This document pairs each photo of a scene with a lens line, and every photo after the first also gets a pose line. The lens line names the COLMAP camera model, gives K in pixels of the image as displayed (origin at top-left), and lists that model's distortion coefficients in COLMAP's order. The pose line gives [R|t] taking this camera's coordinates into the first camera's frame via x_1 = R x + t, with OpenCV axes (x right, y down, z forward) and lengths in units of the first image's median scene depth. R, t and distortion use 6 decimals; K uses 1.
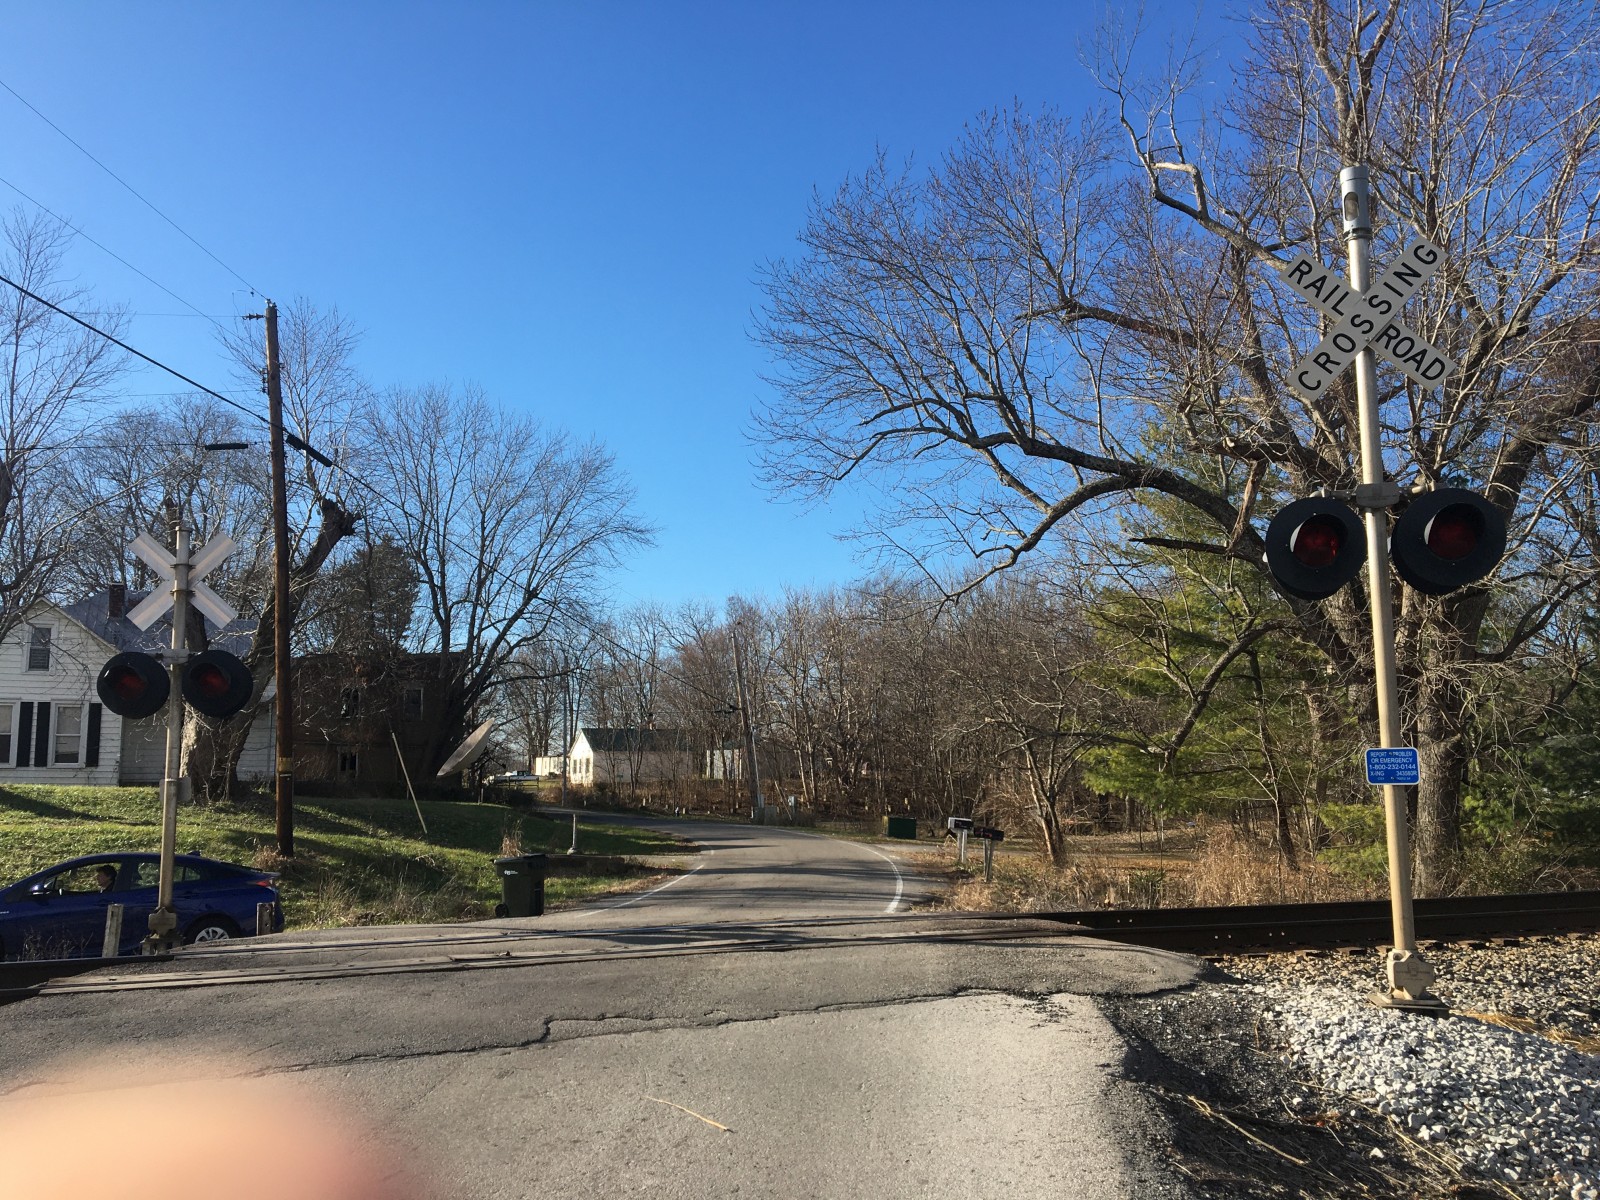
lens RADIAL K [[1333.2, 0, 779.8], [0, 1333.2, 593.4], [0, 0, 1]] dist [0.099437, -0.161468]
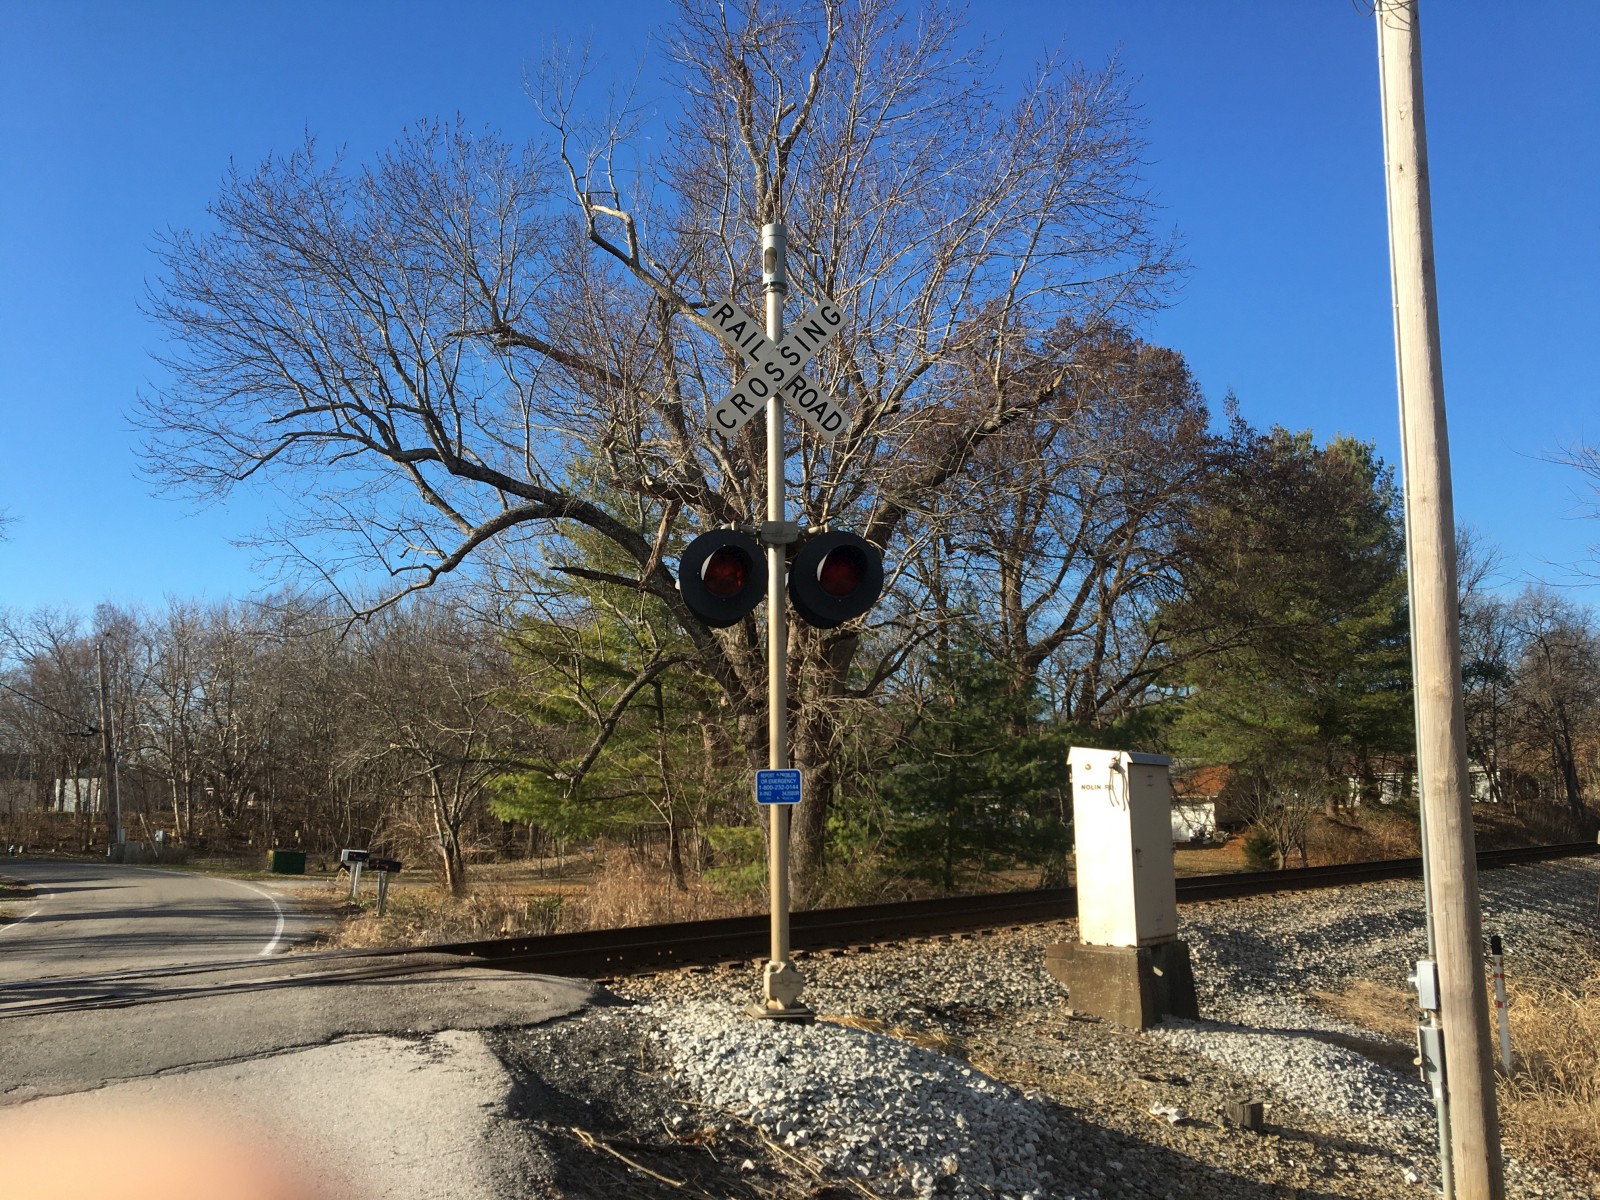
lens RADIAL K [[1334.2, 0, 796.2], [0, 1334.2, 599.3], [0, 0, 1]] dist [0.078184, -0.122261]
pose [[0.903443, 0.061120, 0.424328, 0.002468], [-0.054077, 0.998126, -0.028631, 0.002184], [-0.425283, 0.002920, 0.905056, 0.009671]]
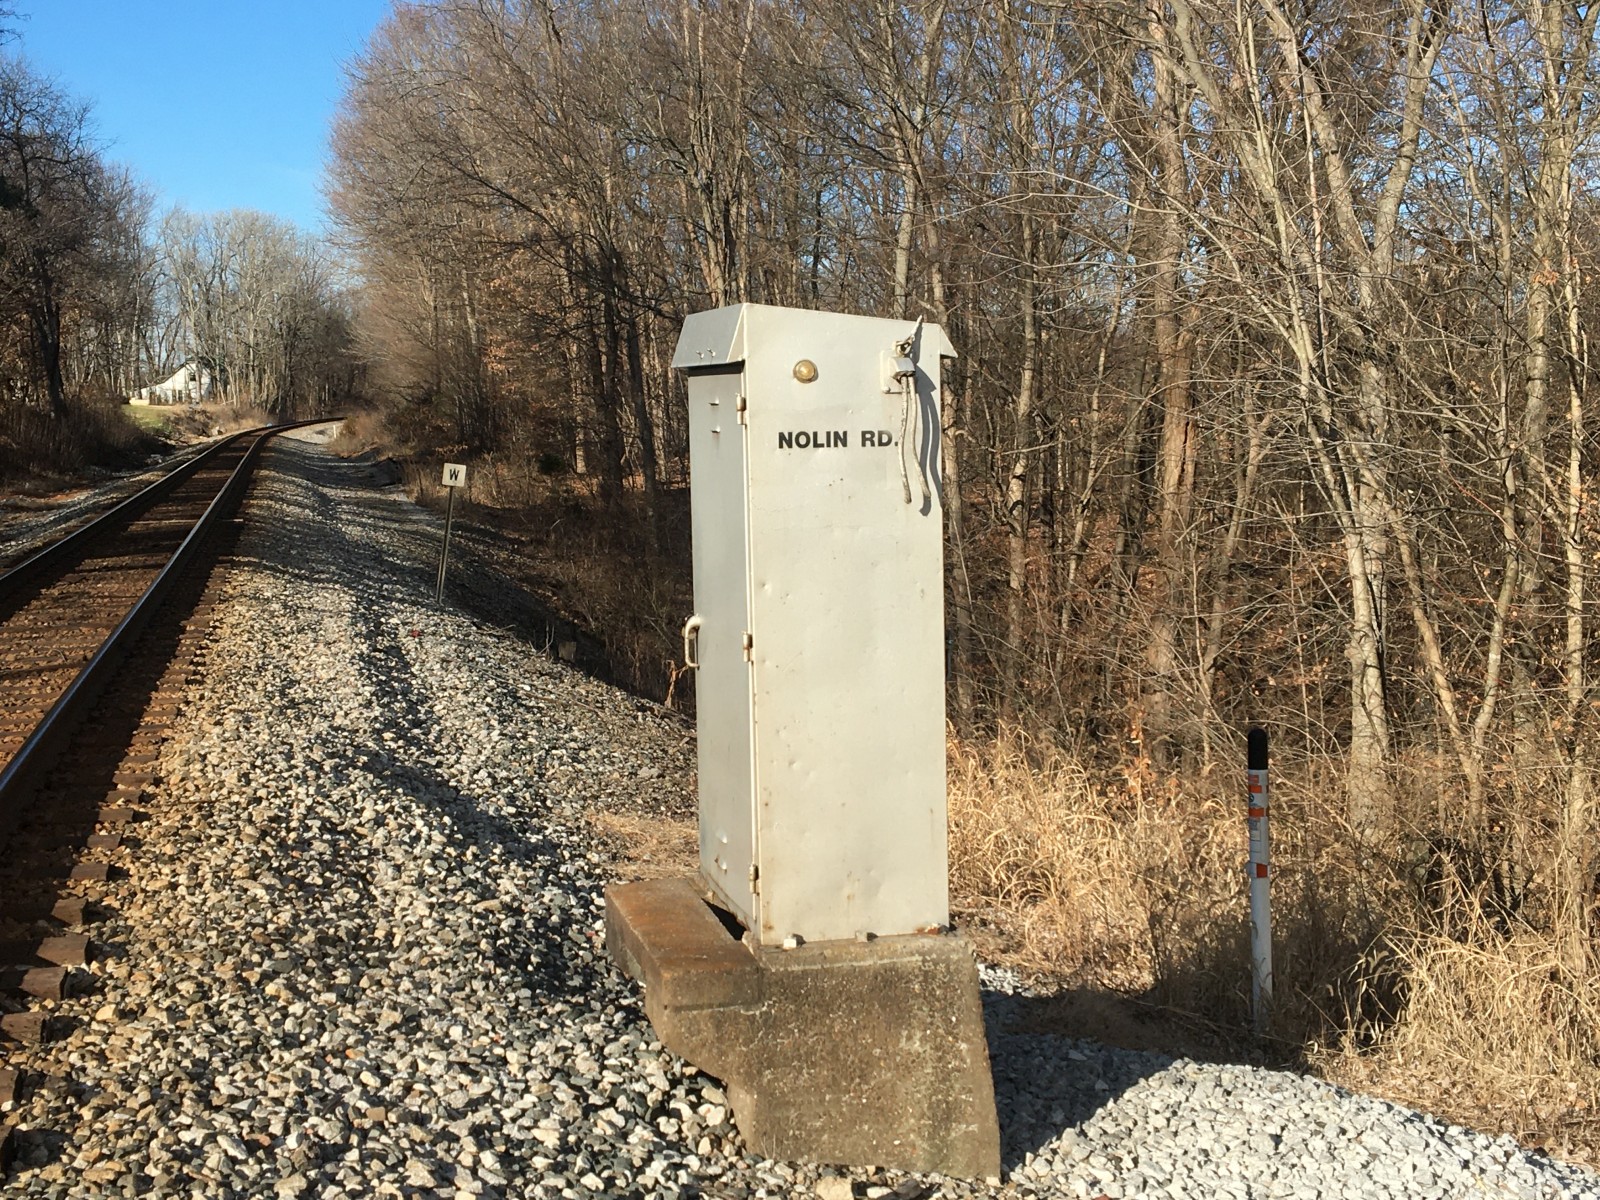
lens RADIAL K [[2080.2, 0, 800.0], [0, 2080.2, 600.0], [0, 0, 1]] dist [0.137479, -0.011738]
pose [[0.205849, -0.101682, 0.973287, 0.069362], [-0.118125, 0.984732, 0.127861, 0.031054], [-0.971428, -0.141289, 0.190695, 0.285091]]
